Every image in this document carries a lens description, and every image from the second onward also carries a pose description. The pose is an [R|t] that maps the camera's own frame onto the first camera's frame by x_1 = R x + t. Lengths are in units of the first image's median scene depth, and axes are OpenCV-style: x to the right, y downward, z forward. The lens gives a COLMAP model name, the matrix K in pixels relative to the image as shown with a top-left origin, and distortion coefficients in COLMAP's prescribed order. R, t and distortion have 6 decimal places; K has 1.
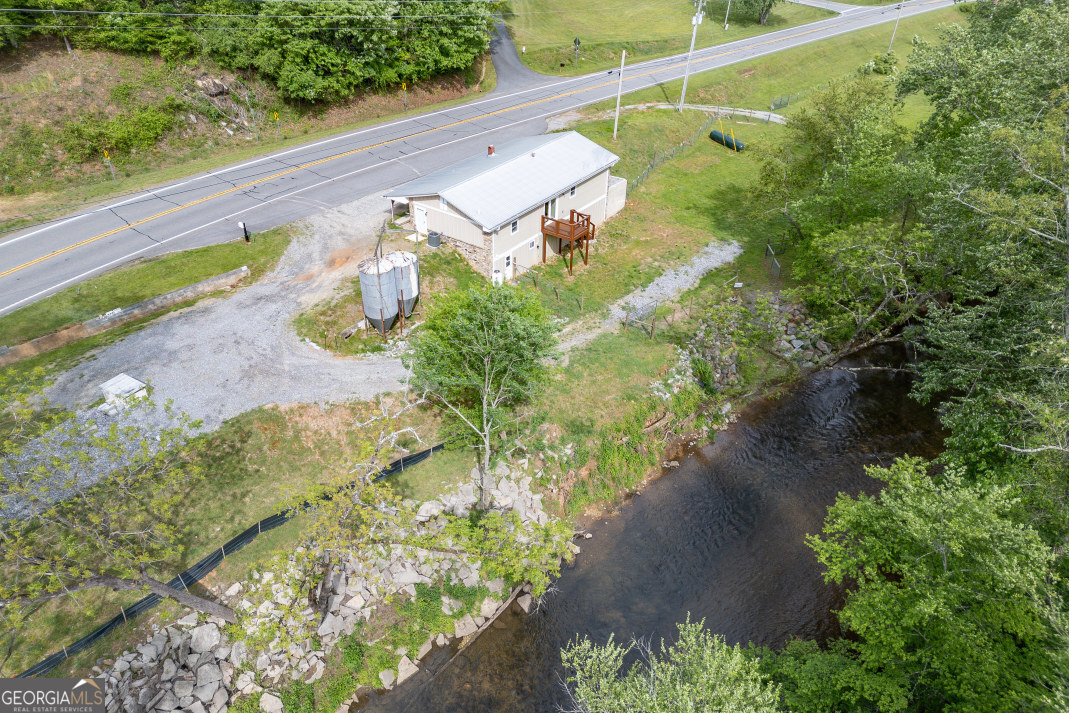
lens RADIAL K [[773.6, 0, 545.9], [0, 773.6, 379.5], [0, 0, 1]] dist [0.086011, -0.001916]
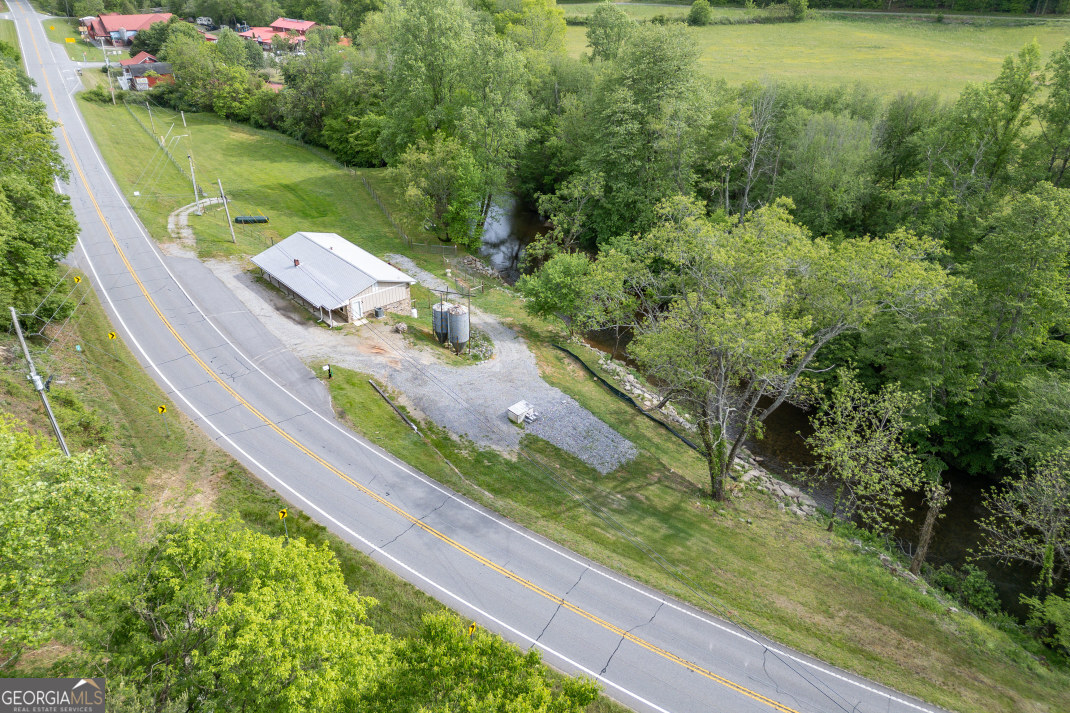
lens RADIAL K [[774.3, 0, 546.4], [0, 774.3, 379.5], [0, 0, 1]] dist [0.086011, -0.001916]
pose [[0.245299, -0.514860, 0.821430, -1.300372], [0.555156, 0.769232, 0.316360, -0.371060], [-0.794752, 0.378419, 0.474519, 0.136971]]
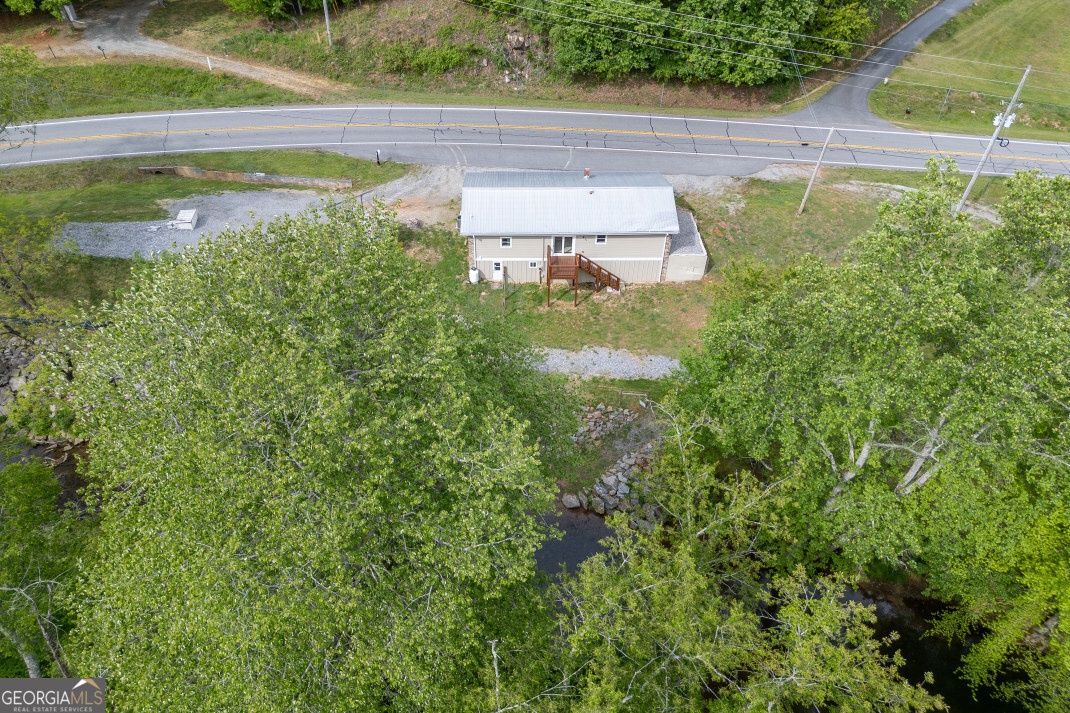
lens RADIAL K [[743.3, 0, 540.2], [0, 743.3, 356.2], [0, 0, 1]] dist [0.082339, -0.052775]
pose [[0.592527, 0.532782, -0.604198, 0.729915], [-0.464413, 0.838781, 0.284195, -0.389917], [0.658204, 0.112204, 0.744431, 0.256220]]
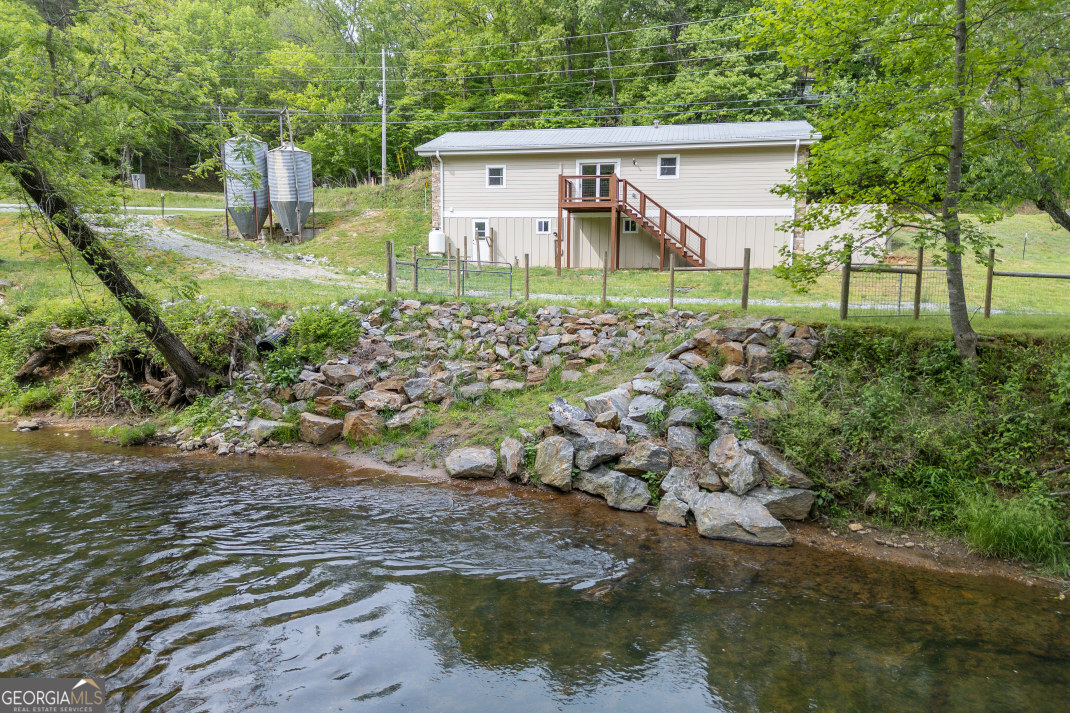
lens RADIAL K [[767.3, 0, 554.0], [0, 767.3, 356.4], [0, 0, 1]] dist [0.066574, -0.002360]
pose [[0.423108, 0.096888, -0.900884, 0.555062], [-0.517777, 0.841787, -0.152646, -0.004820], [0.743563, 0.531043, 0.406333, 0.868925]]
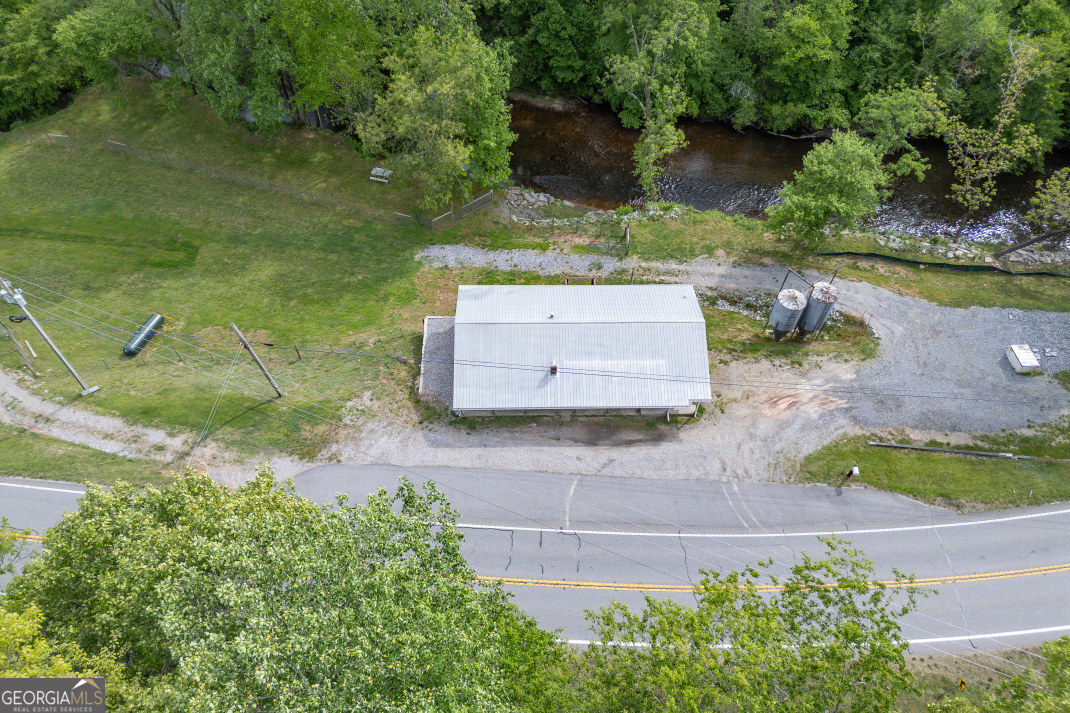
lens RADIAL K [[743.3, 0, 540.2], [0, 743.3, 356.2], [0, 0, 1]] dist [0.082339, -0.052775]
pose [[-0.584895, -0.668538, 0.459298, -0.474808], [0.450668, 0.202952, 0.869315, -1.127312], [-0.674386, 0.715449, 0.182582, 0.969775]]
